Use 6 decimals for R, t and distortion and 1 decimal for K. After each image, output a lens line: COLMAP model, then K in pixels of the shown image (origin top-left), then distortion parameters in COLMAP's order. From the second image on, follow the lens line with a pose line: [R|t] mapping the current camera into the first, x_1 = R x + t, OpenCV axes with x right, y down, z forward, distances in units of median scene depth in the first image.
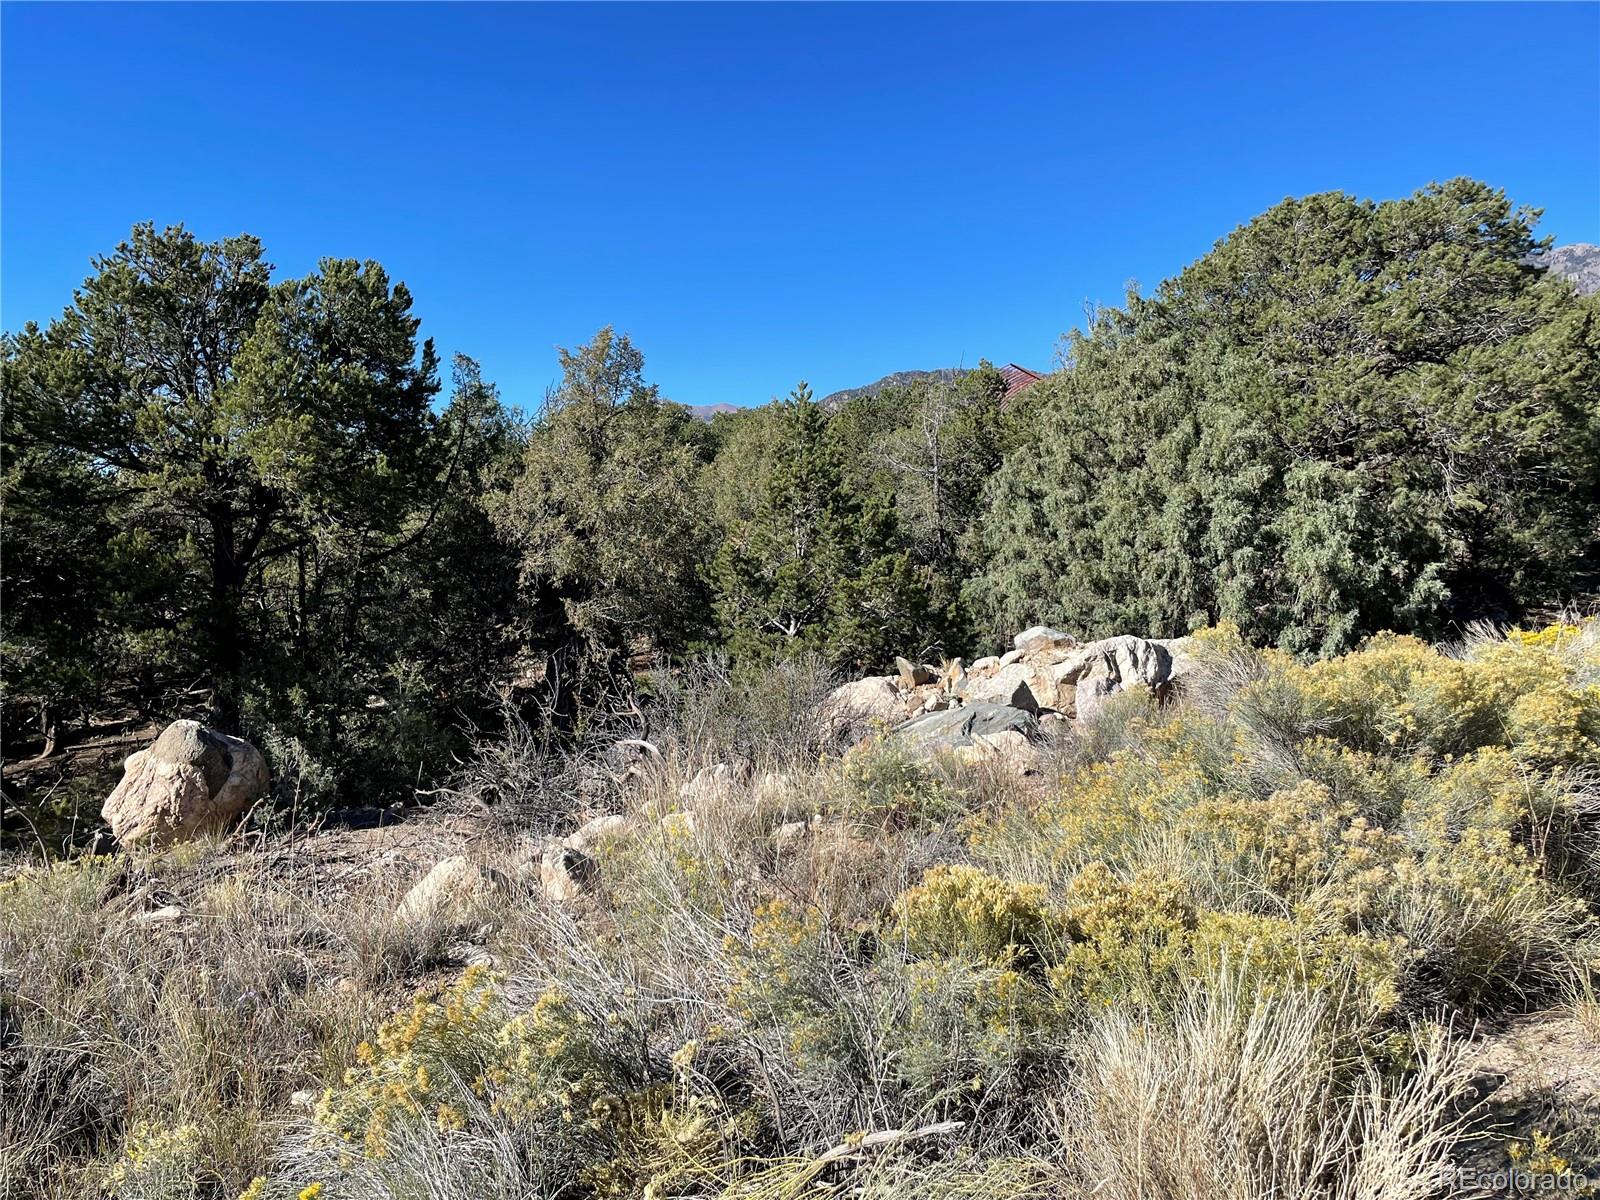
lens RADIAL K [[1217.3, 0, 772.6], [0, 1217.3, 608.4], [0, 0, 1]] dist [0.089879, -0.133134]
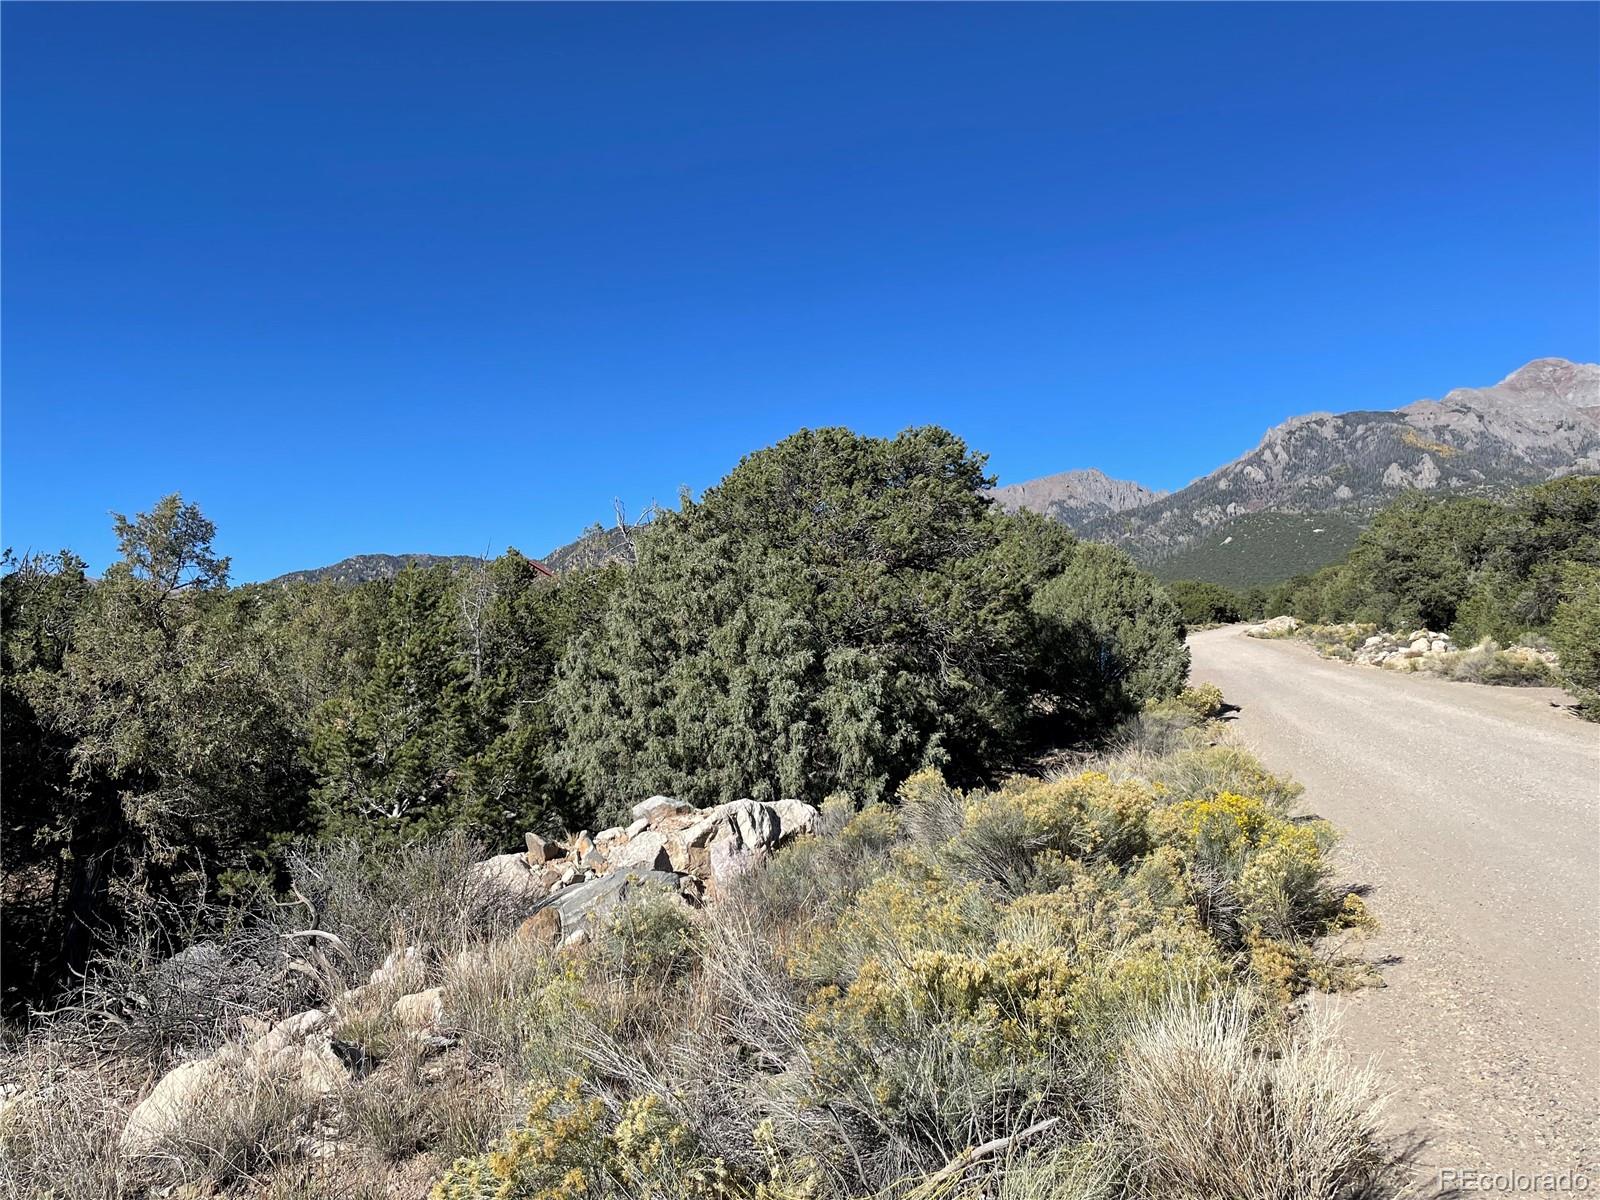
lens RADIAL K [[1216.0, 0, 800.0], [0, 1216.0, 600.0], [0, 0, 1]] dist [0.089687, -0.134219]
pose [[0.901051, 0.028010, 0.432809, -0.104755], [0.041208, 0.987869, -0.149721, 0.007912], [-0.431752, 0.152741, 0.888966, -0.020826]]
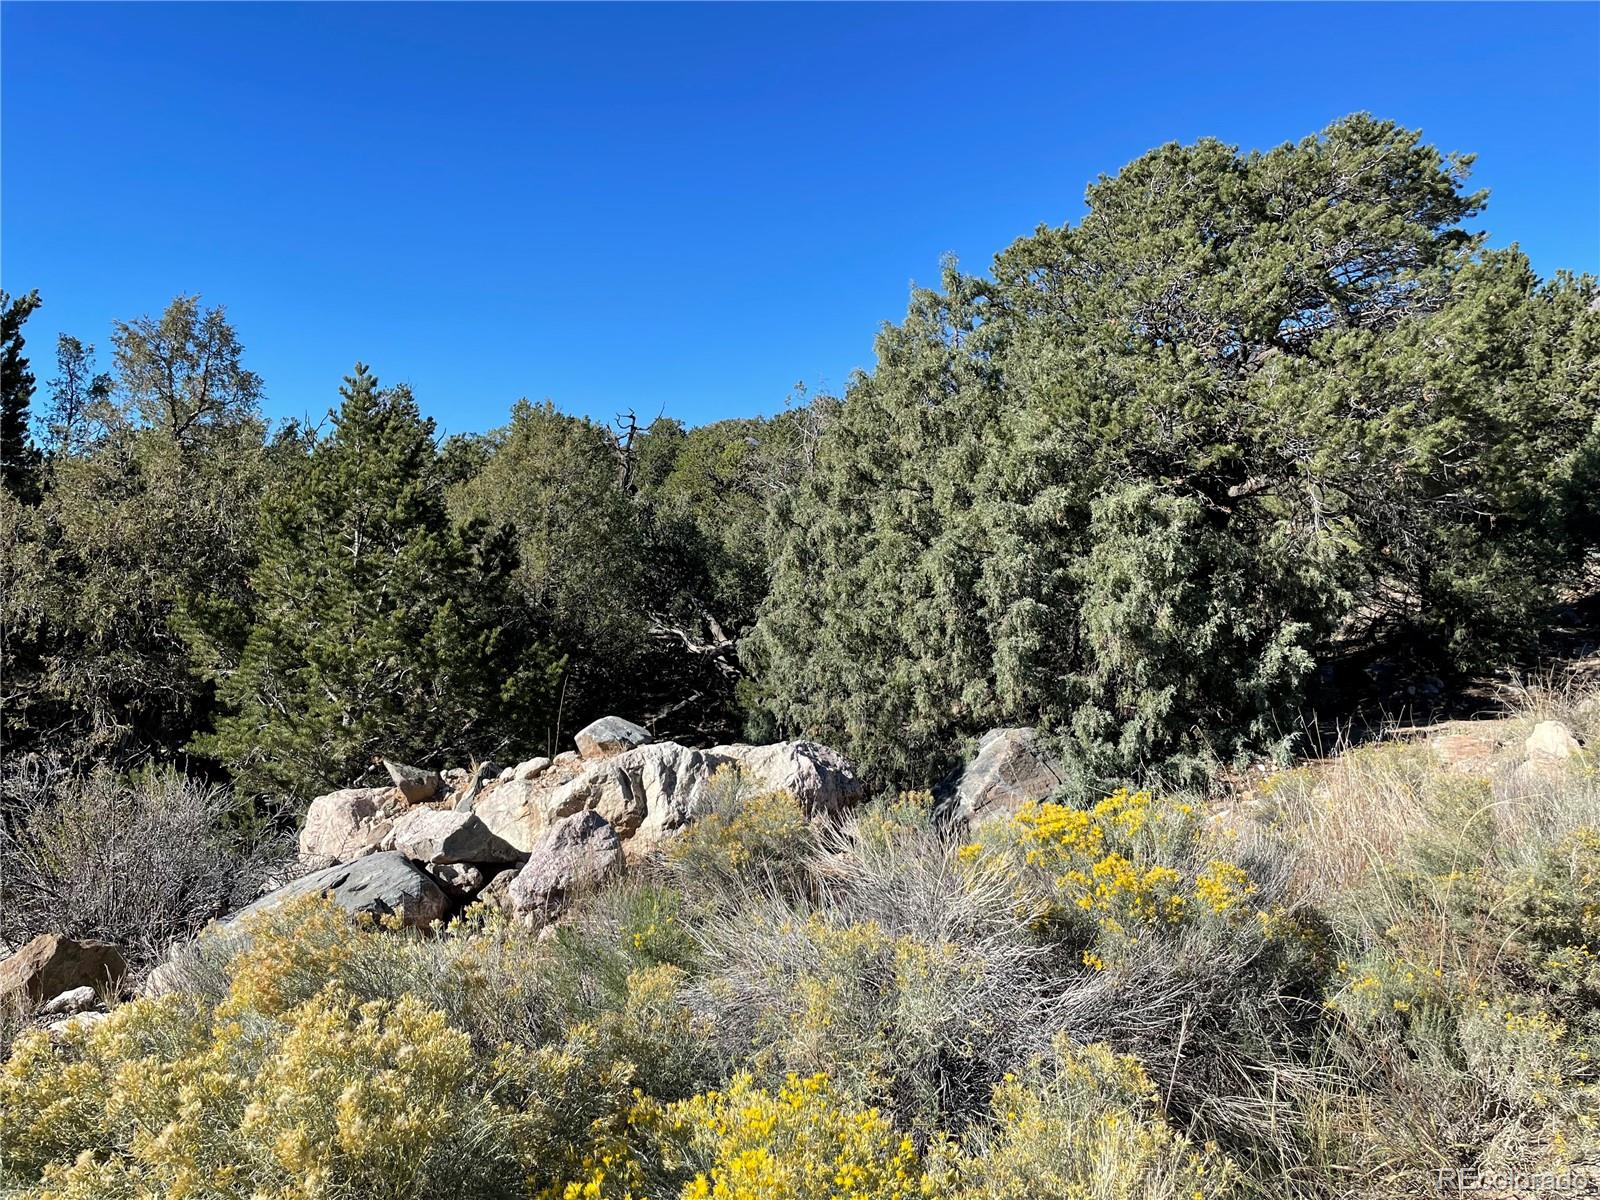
lens RADIAL K [[1216.0, 0, 800.0], [0, 1216.0, 600.0], [0, 0, 1]] dist [0.089687, -0.134219]
pose [[0.998629, 0.015469, -0.050002, 0.277300], [-0.016639, 0.999595, -0.023072, -0.028510], [0.049625, 0.023873, 0.998483, 0.249390]]
